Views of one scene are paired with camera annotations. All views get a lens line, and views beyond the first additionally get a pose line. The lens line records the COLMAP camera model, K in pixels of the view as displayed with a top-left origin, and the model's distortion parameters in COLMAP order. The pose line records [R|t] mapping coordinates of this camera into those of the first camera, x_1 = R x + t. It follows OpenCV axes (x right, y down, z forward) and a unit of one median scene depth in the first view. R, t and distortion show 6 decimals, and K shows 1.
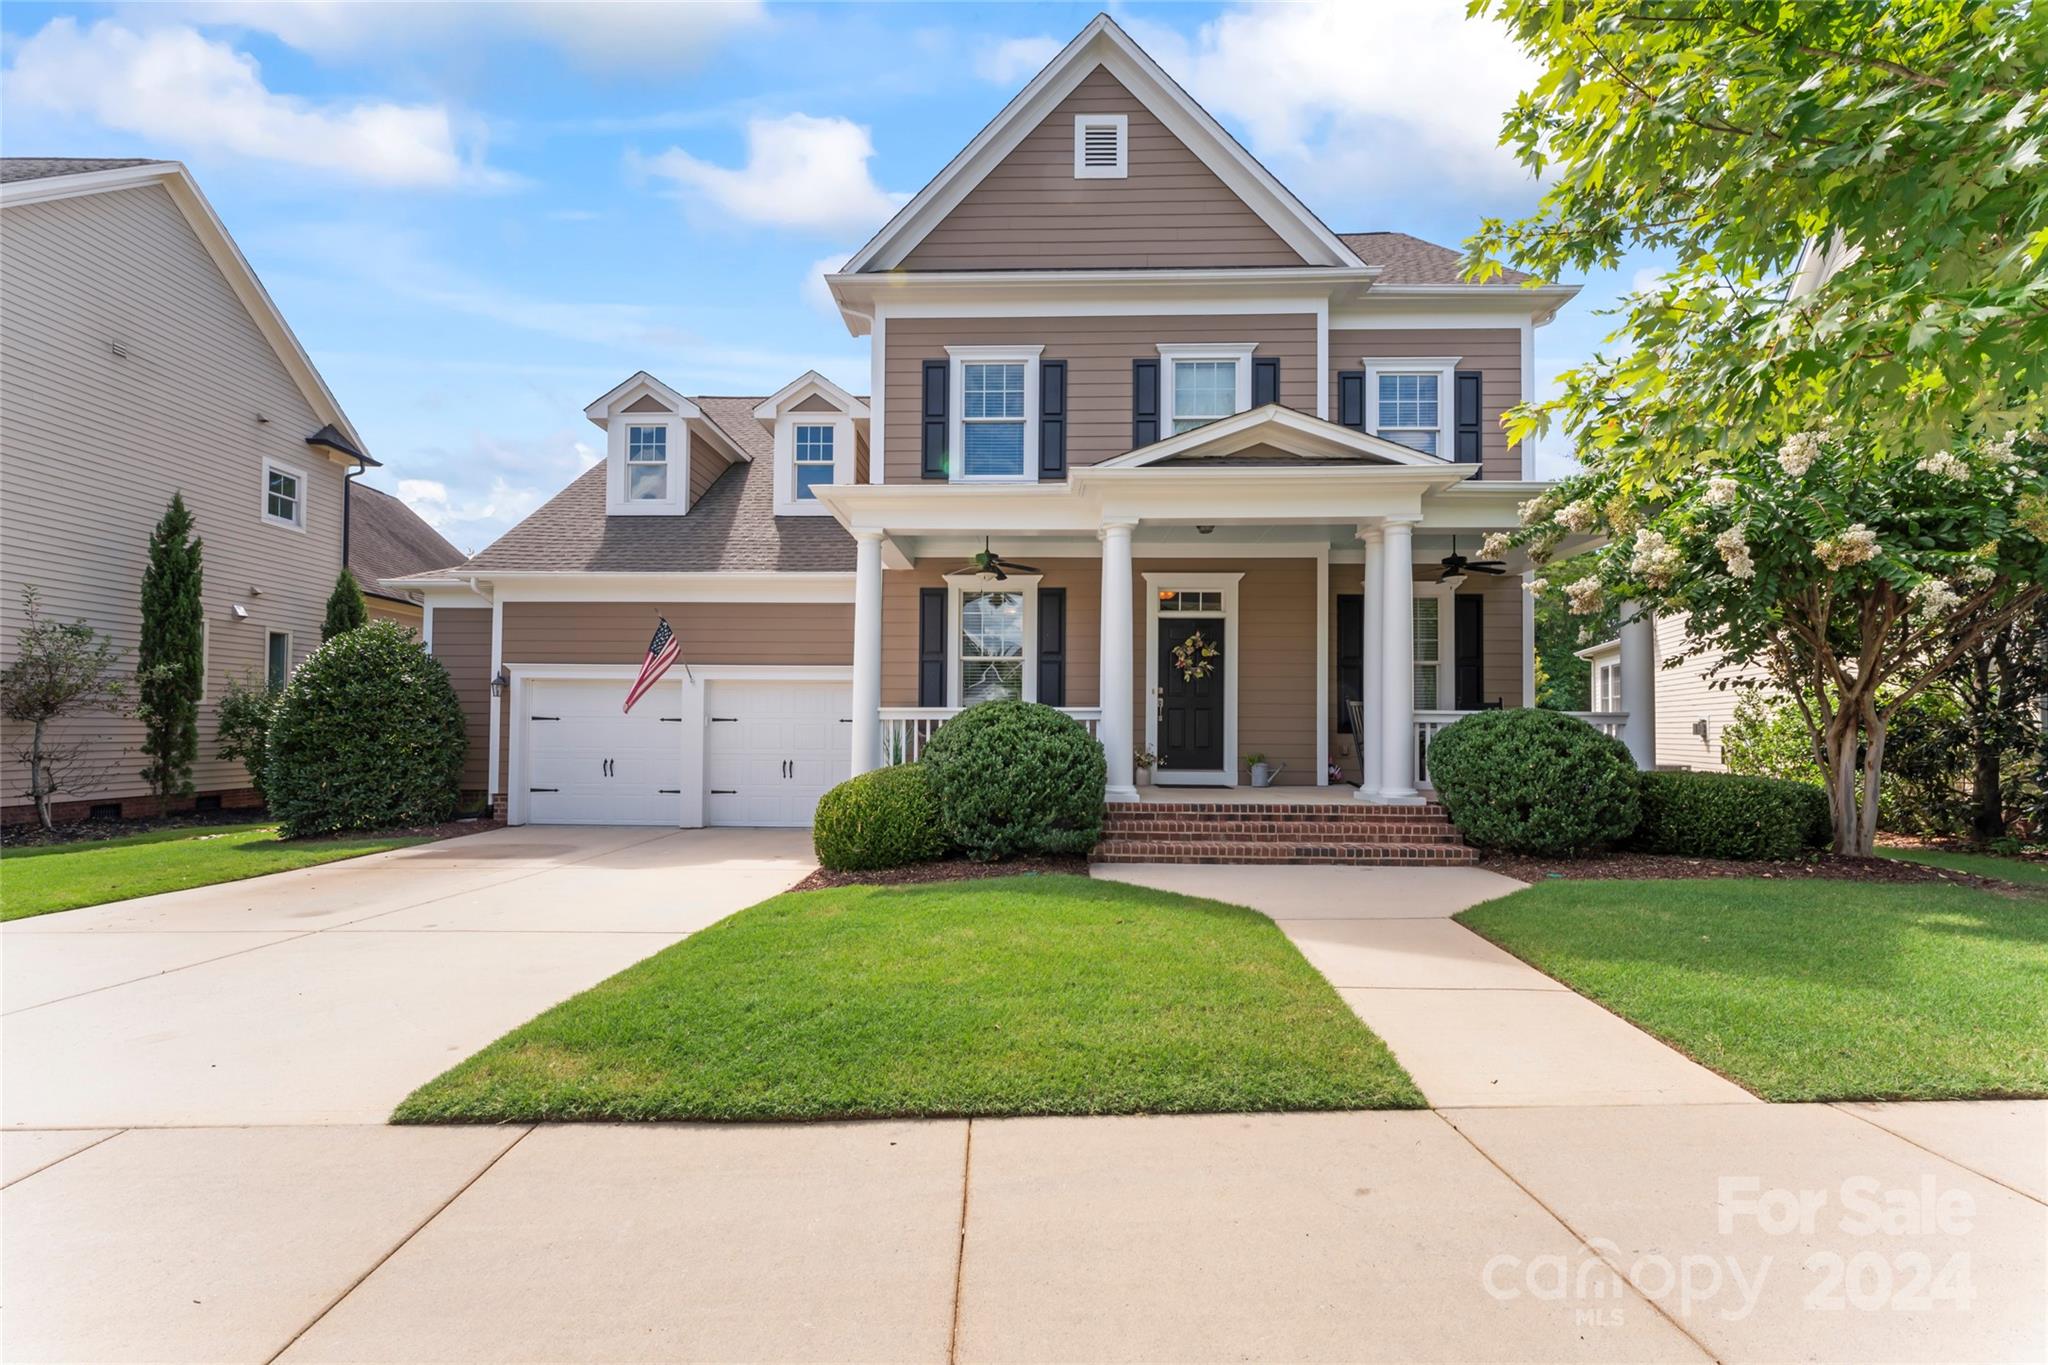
lens RADIAL K [[808.1, 0, 1025.3], [0, 808.1, 669.5], [0, 0, 1]] dist [-0.001443, 0.000072]
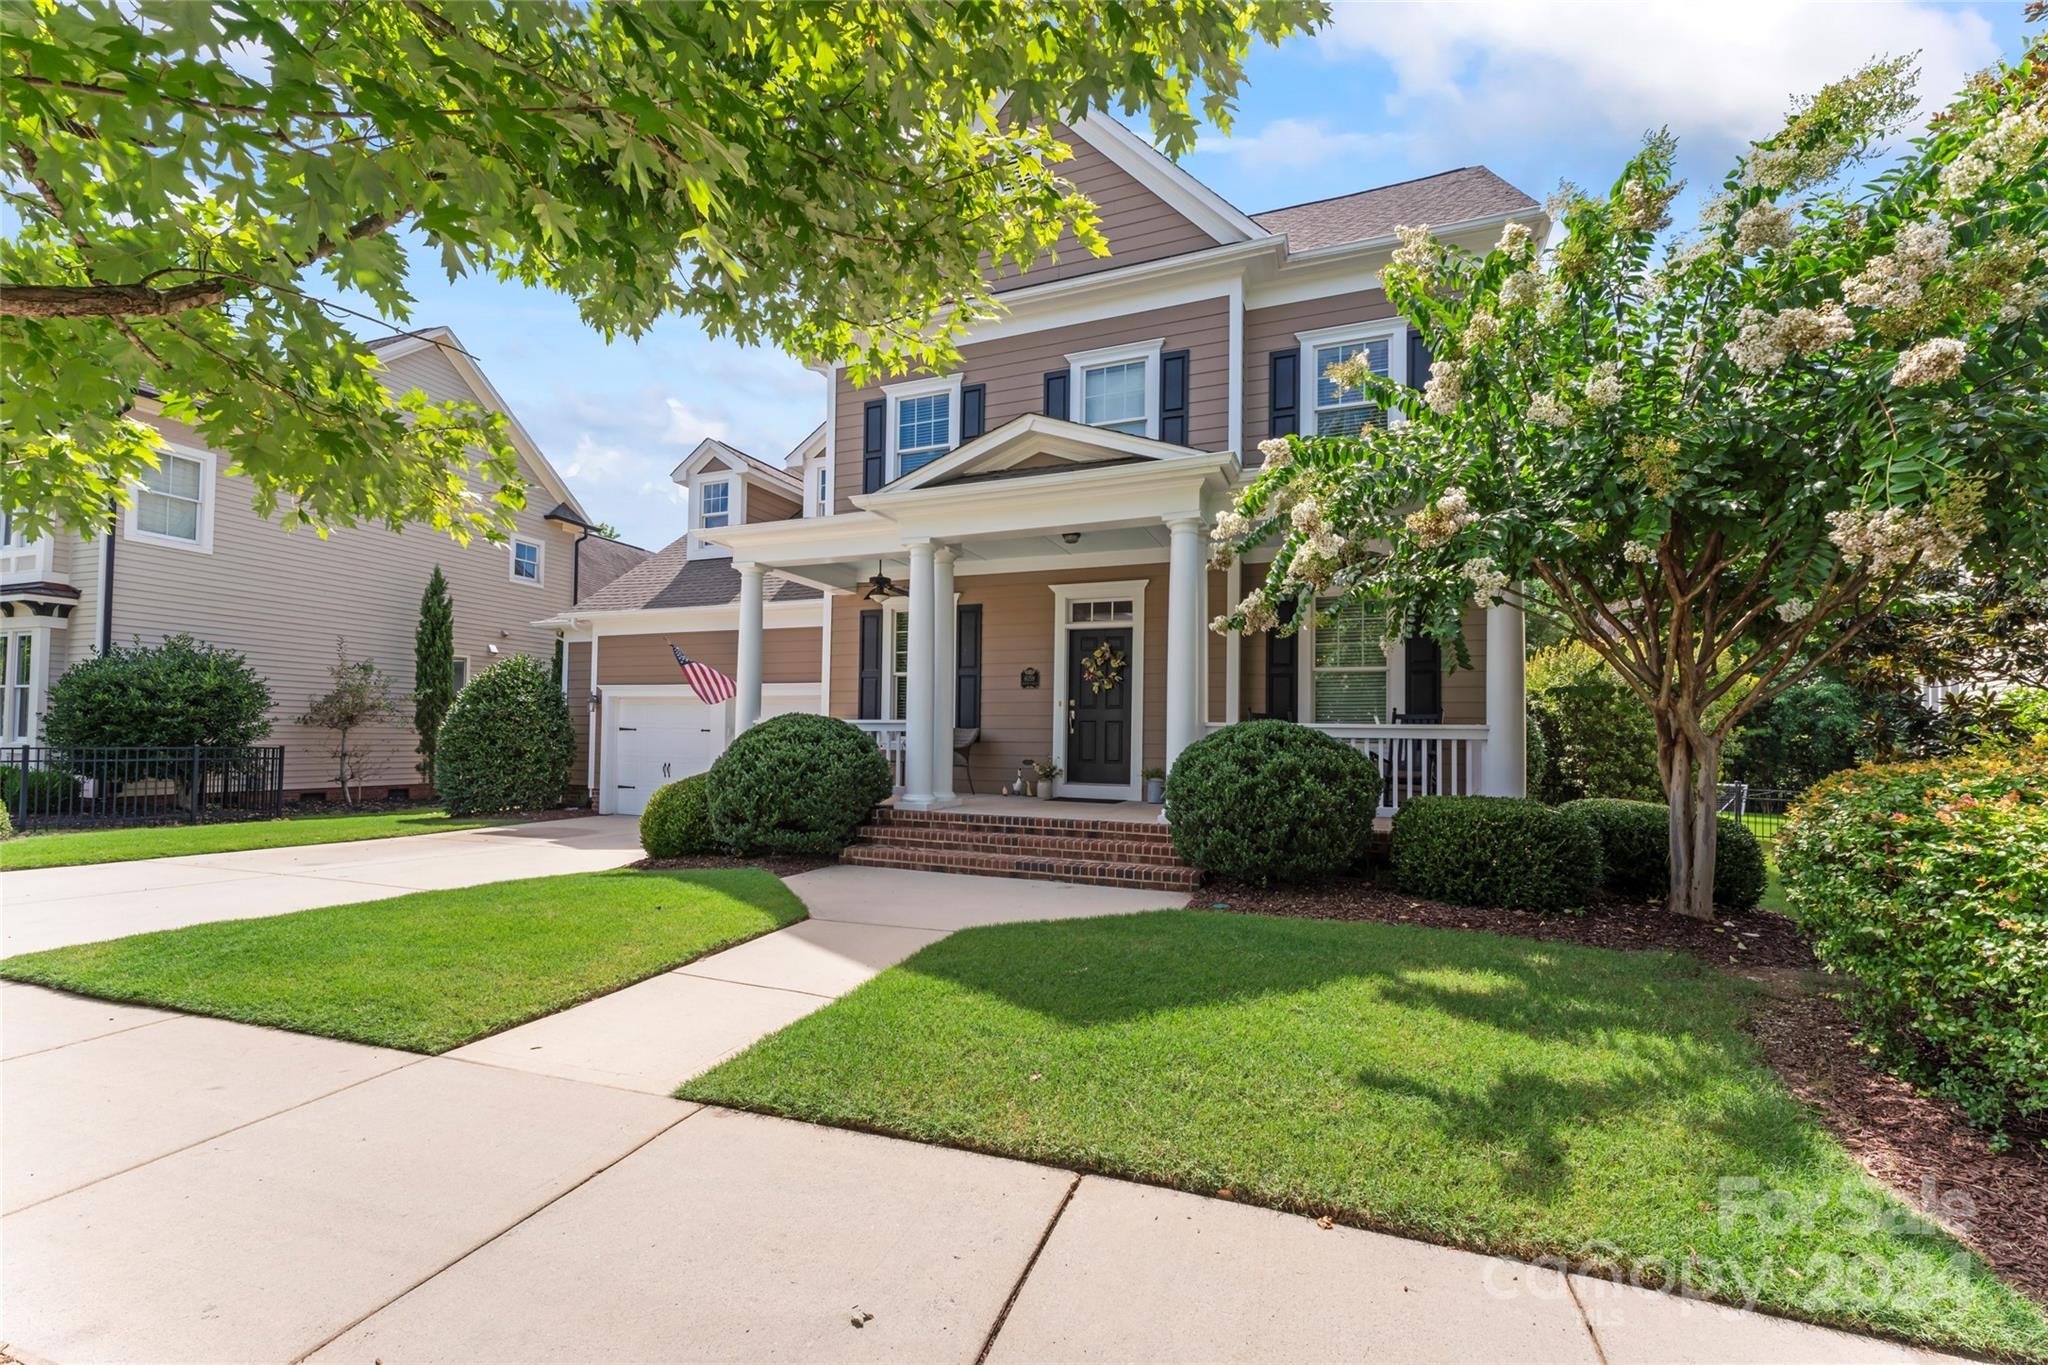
lens RADIAL K [[804.0, 0, 1024.0], [0, 804.0, 682.5], [0, 0, 1]] dist [0.001123, 0.000055]
pose [[0.941258, -0.015958, -0.337310, 0.453885], [0.015437, 0.999872, -0.004225, 0.004286], [0.337334, -0.001230, 0.941384, 0.051619]]
